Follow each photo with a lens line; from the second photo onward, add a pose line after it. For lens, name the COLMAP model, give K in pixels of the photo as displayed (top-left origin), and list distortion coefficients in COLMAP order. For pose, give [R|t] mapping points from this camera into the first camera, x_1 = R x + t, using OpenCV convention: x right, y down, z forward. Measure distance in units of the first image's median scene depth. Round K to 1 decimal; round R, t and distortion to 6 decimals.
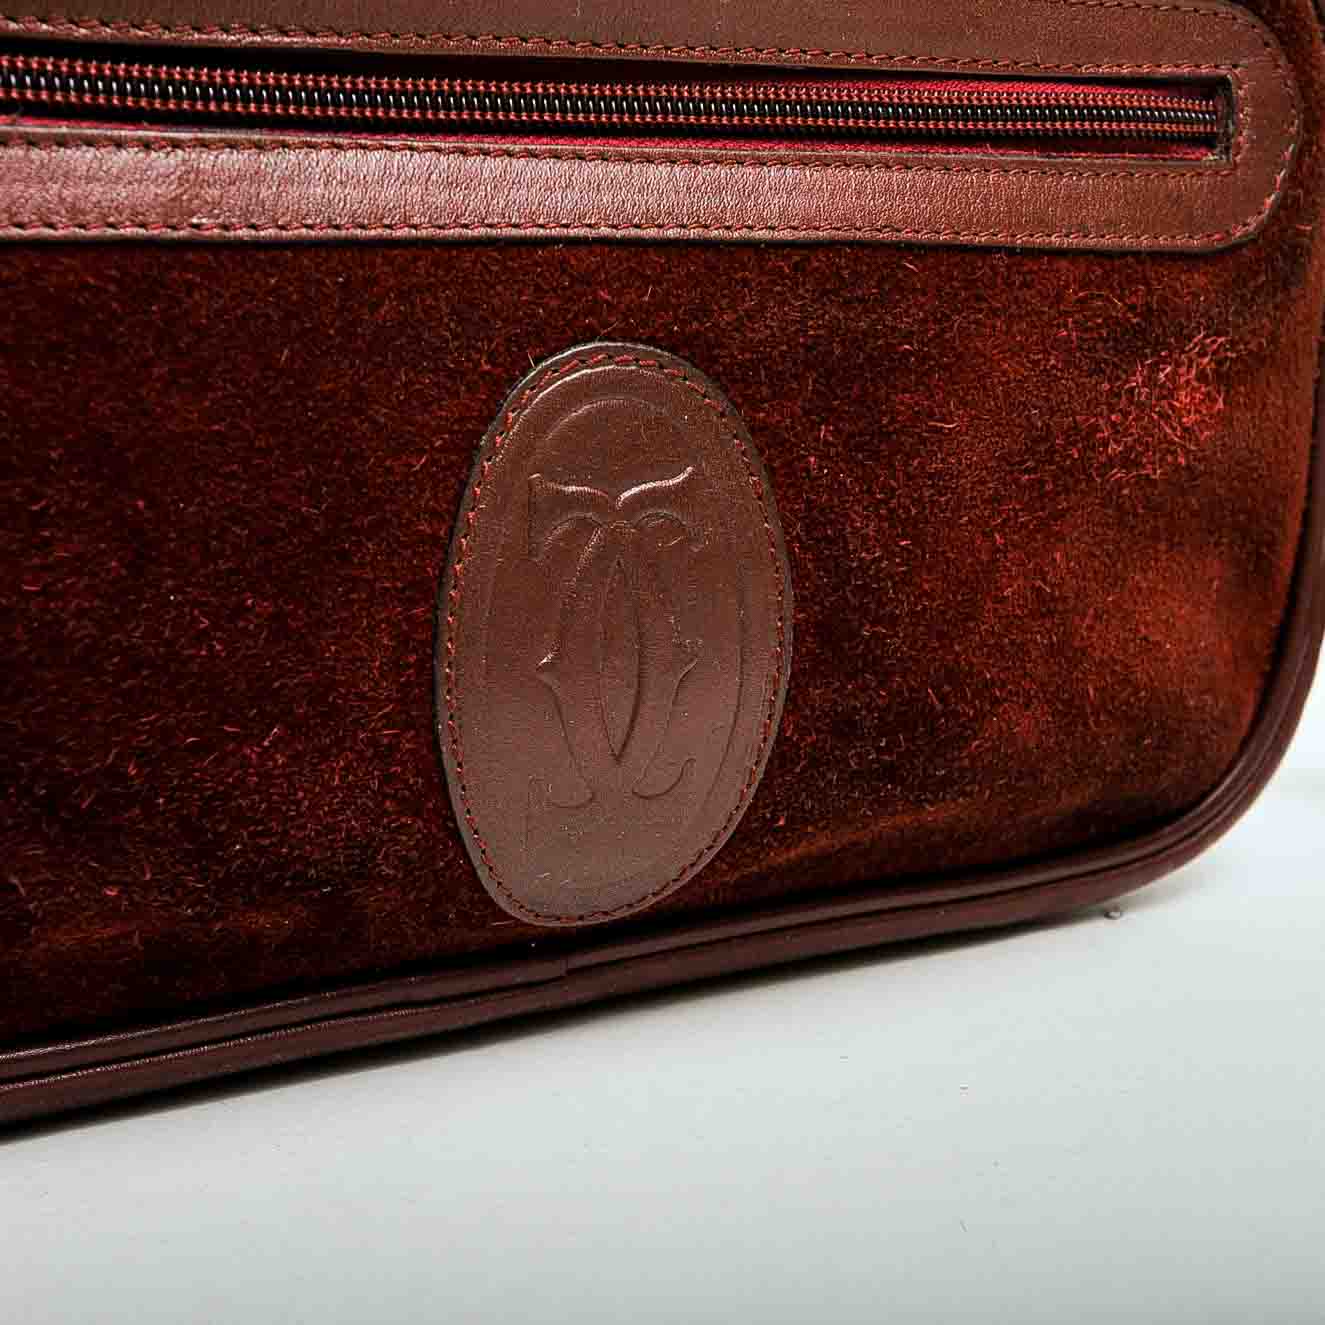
lens RADIAL K [[2135.0, 0, 665.2], [0, 2135.0, 658.6], [0, 0, 1]] dist [0.042995, 0.000000]
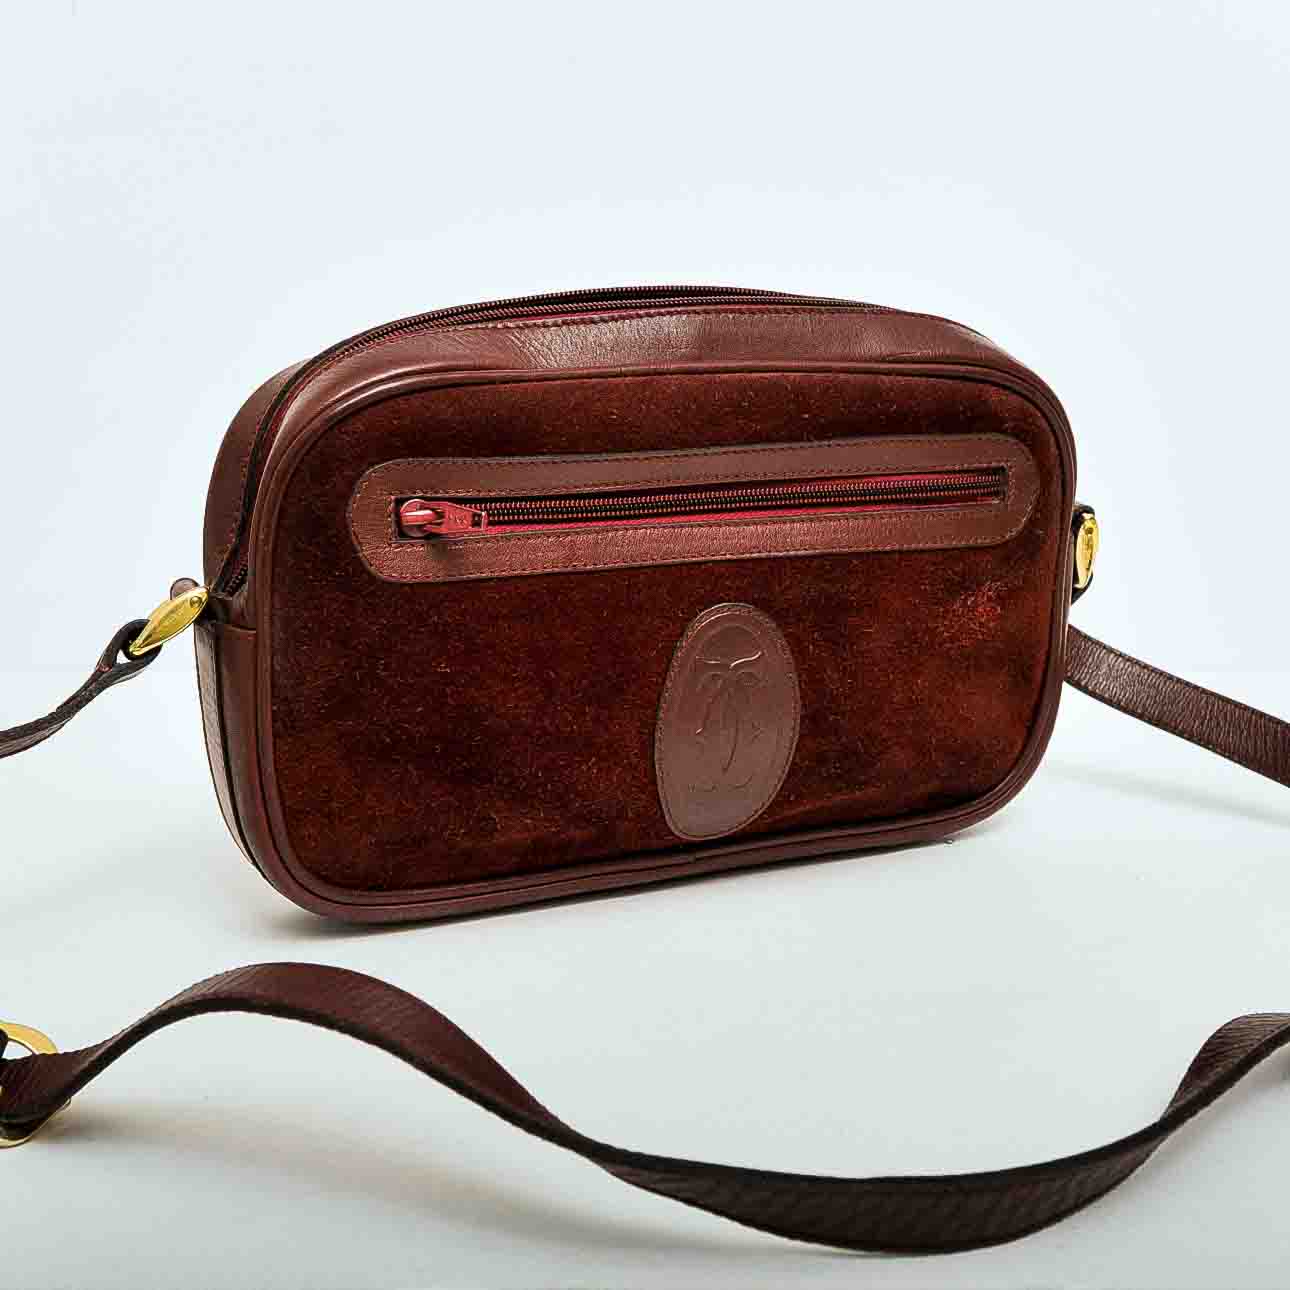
lens RADIAL K [[2078.6, 0, 642.1], [0, 2078.6, 647.9], [0, 0, 1]] dist [0.042995, 0.000000]
pose [[0.999458, 0.031319, -0.010165, -0.090602], [-0.030919, 0.998824, 0.037353, -0.165336], [0.011323, -0.037018, 0.999250, -1.249364]]
